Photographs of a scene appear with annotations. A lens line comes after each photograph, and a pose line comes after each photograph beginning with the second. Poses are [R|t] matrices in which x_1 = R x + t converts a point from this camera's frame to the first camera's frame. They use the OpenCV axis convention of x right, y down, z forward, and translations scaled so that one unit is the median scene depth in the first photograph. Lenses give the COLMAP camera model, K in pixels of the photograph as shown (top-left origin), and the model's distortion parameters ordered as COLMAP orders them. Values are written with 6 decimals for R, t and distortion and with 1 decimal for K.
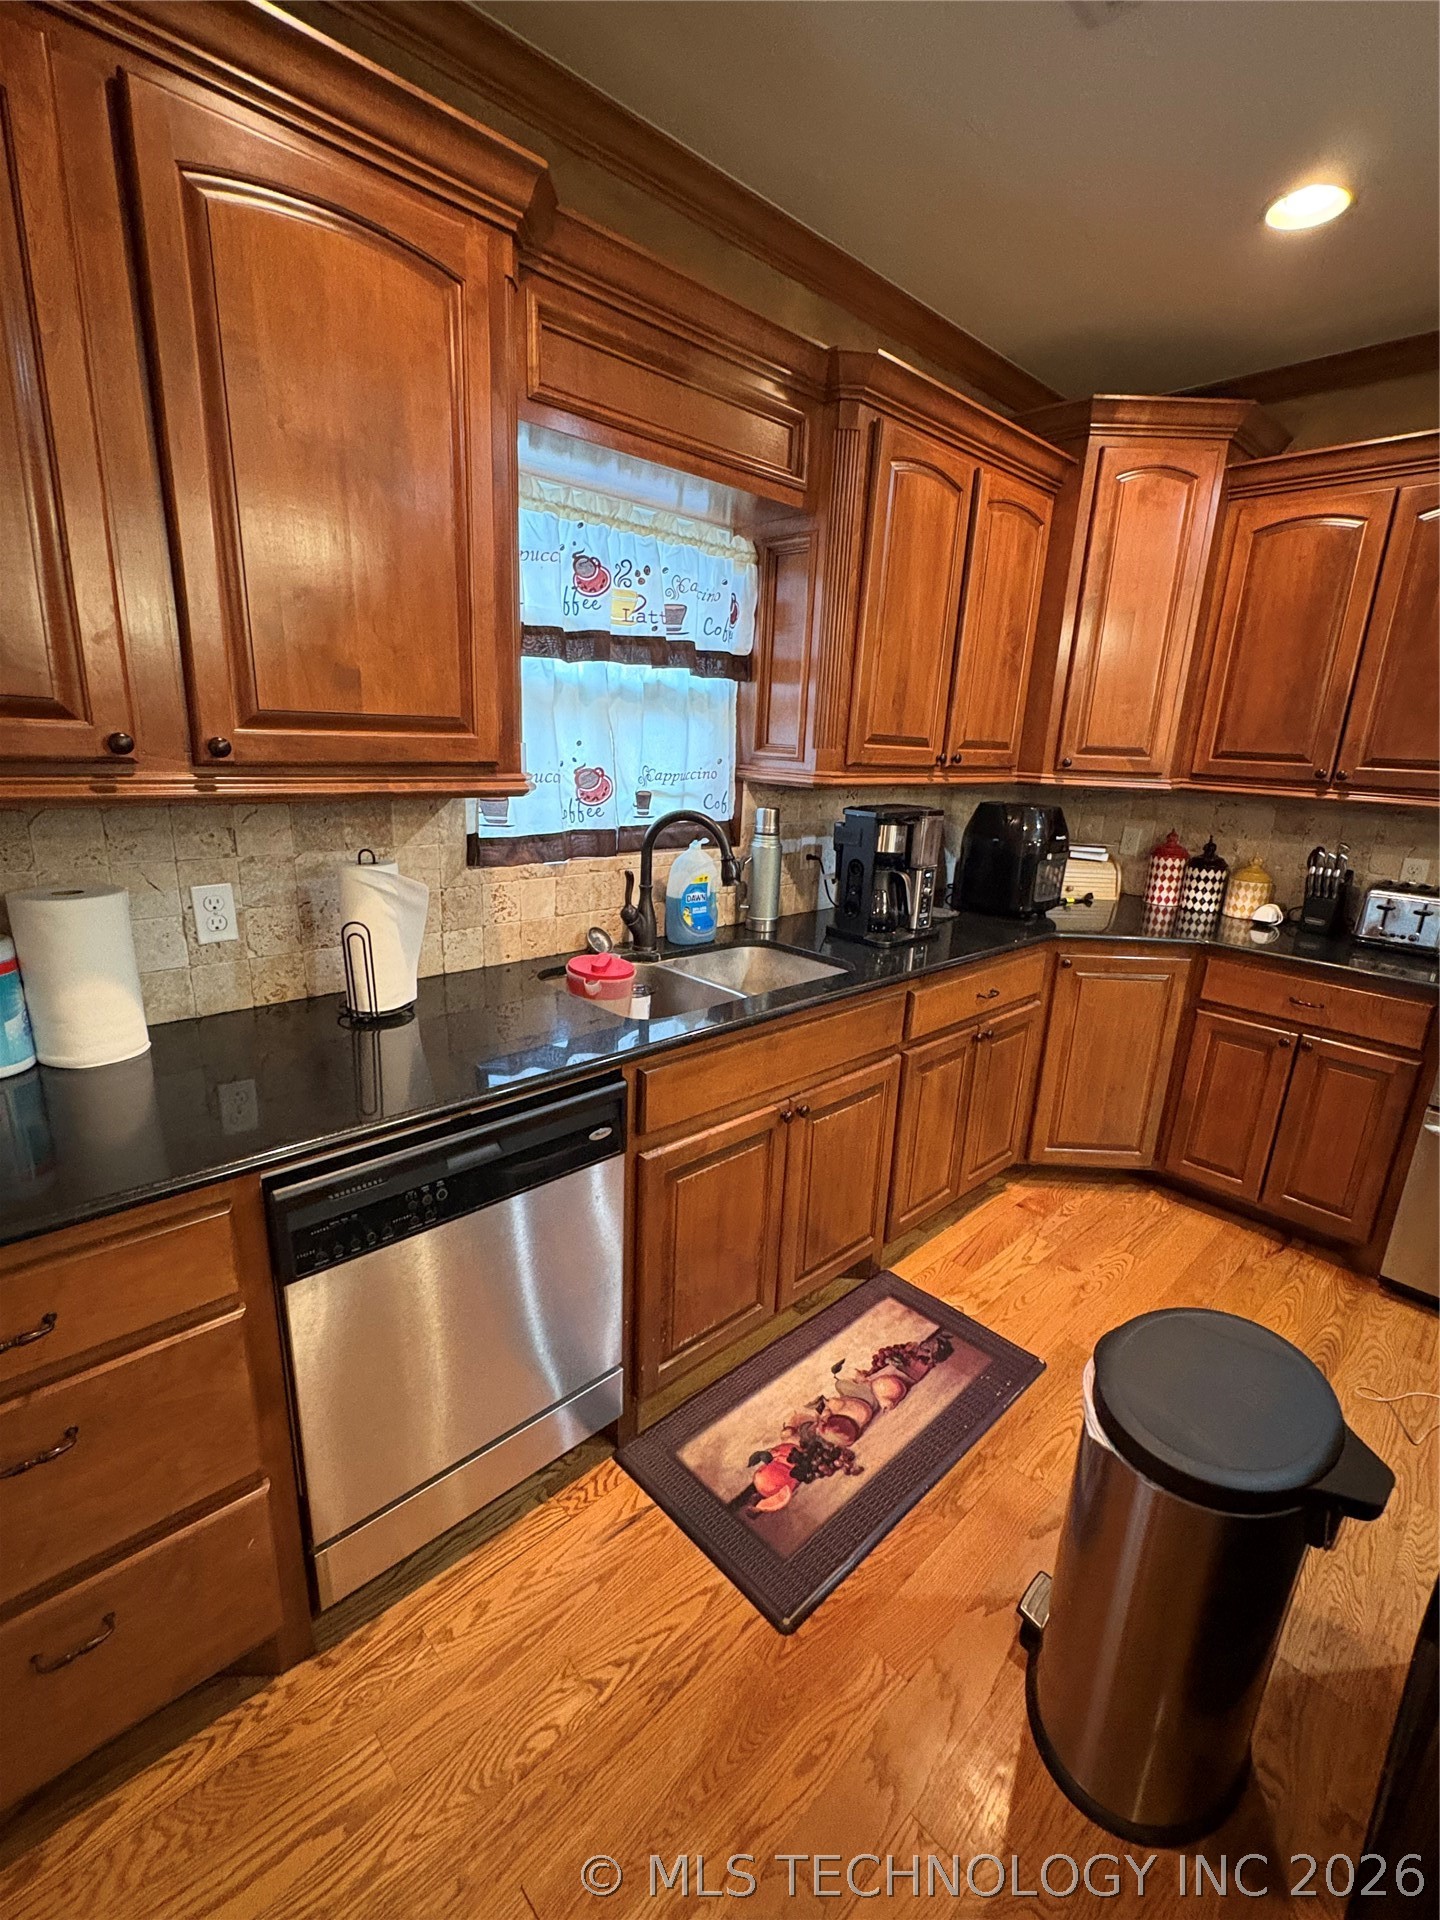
lens RADIAL K [[843.1, 0, 727.2], [0, 843.1, 959.3], [0, 0, 1]] dist [-0.000433, 0.000068]
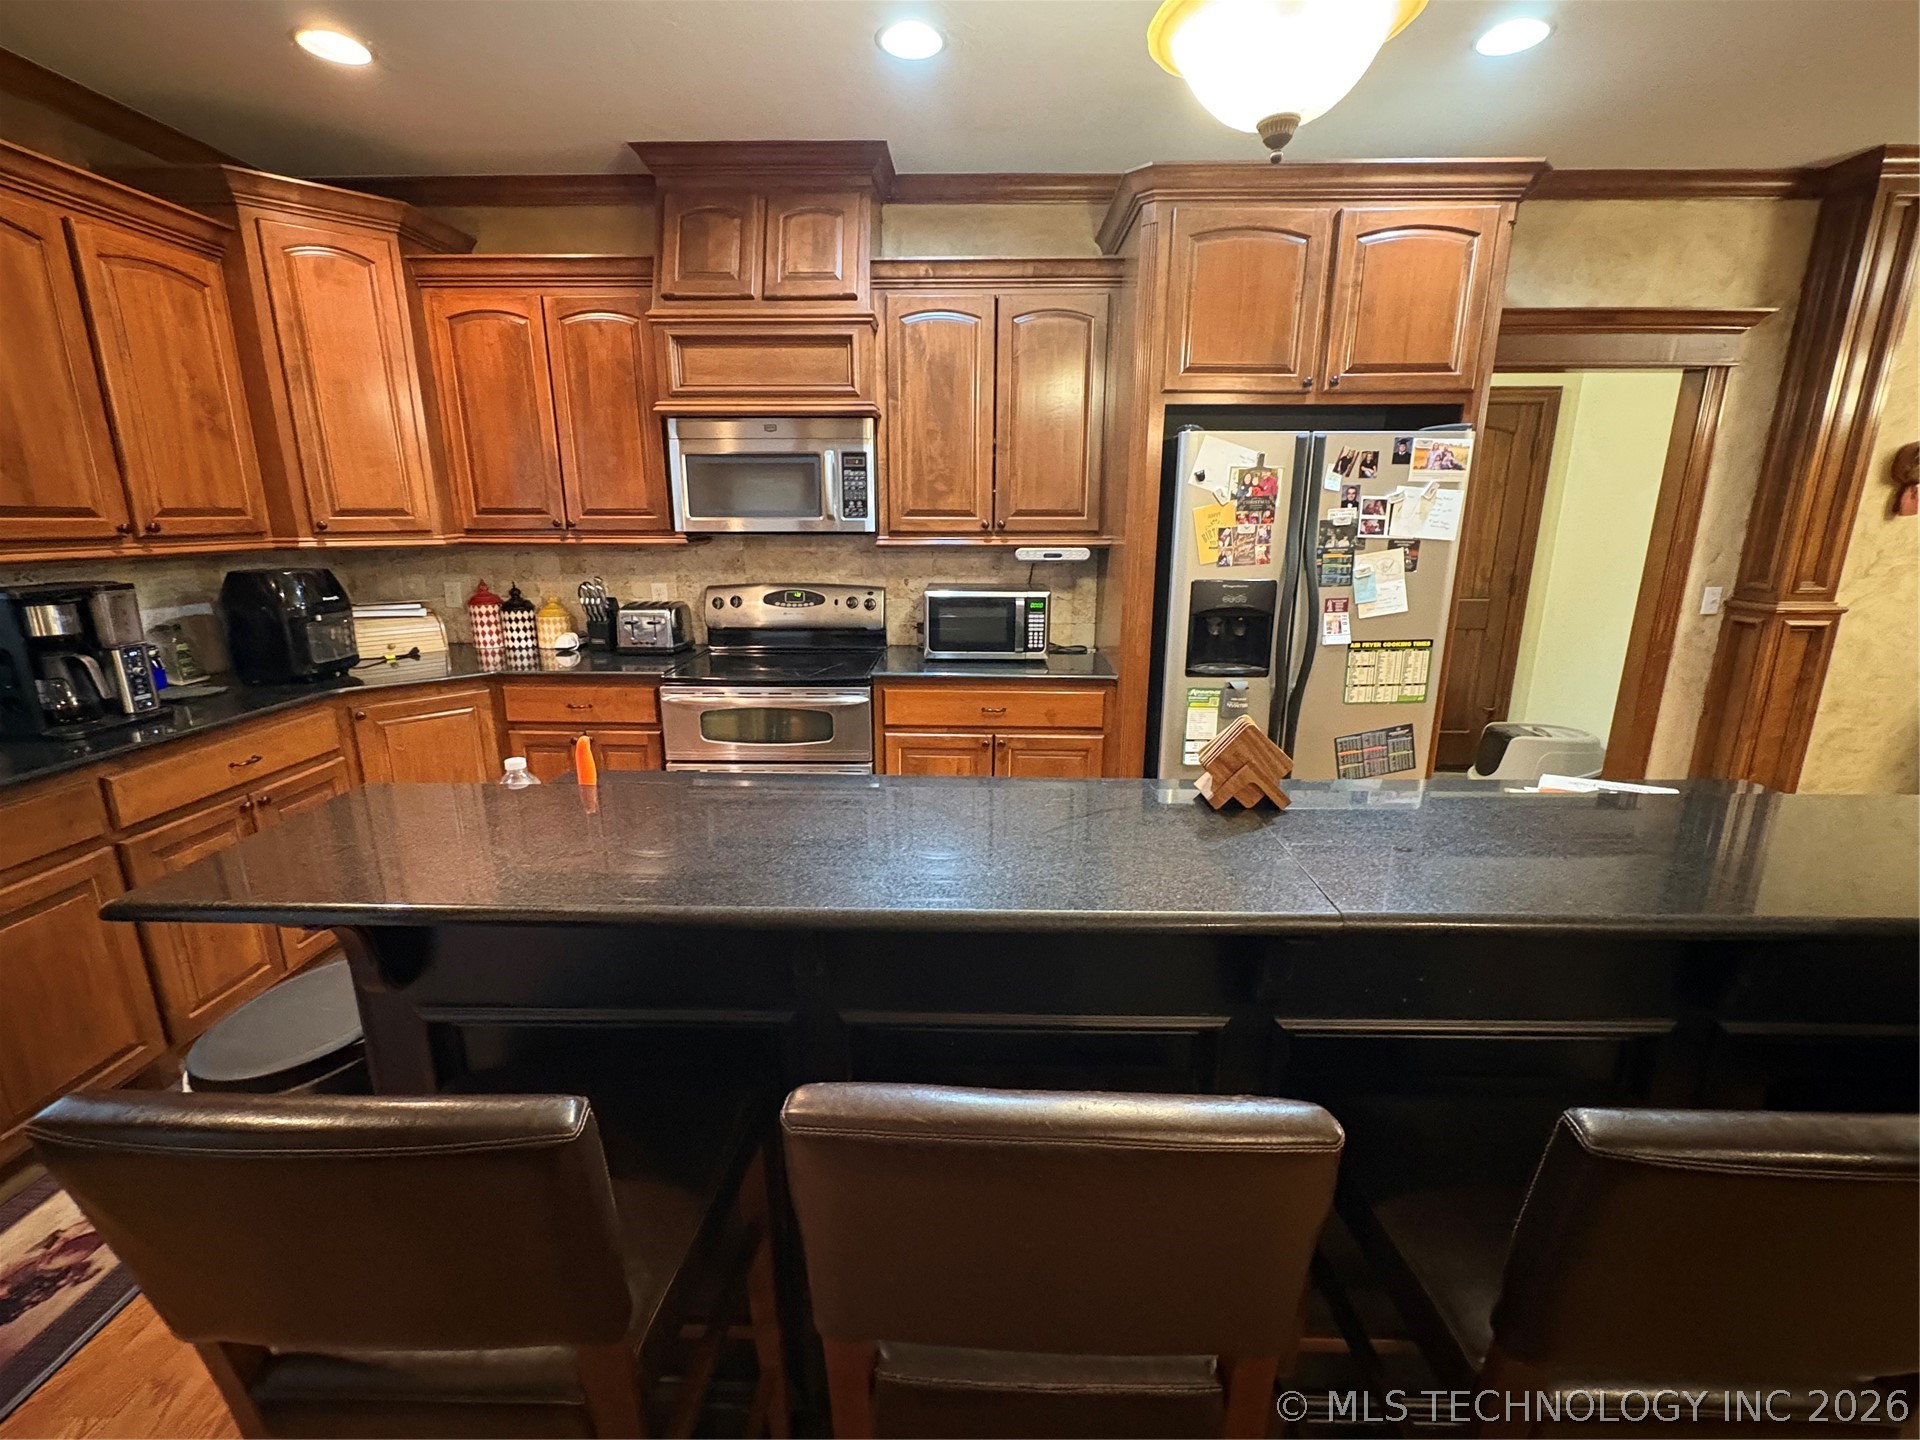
lens RADIAL K [[843.1, 0, 957.2], [0, 843.1, 721.9], [0, 0, 1]] dist [-0.000433, 0.000068]
pose [[0.708456, -0.212088, 0.673133, 0.210601], [0.211192, 0.973782, 0.084540, 0.076408], [-0.673415, 0.082267, 0.734673, -0.255709]]
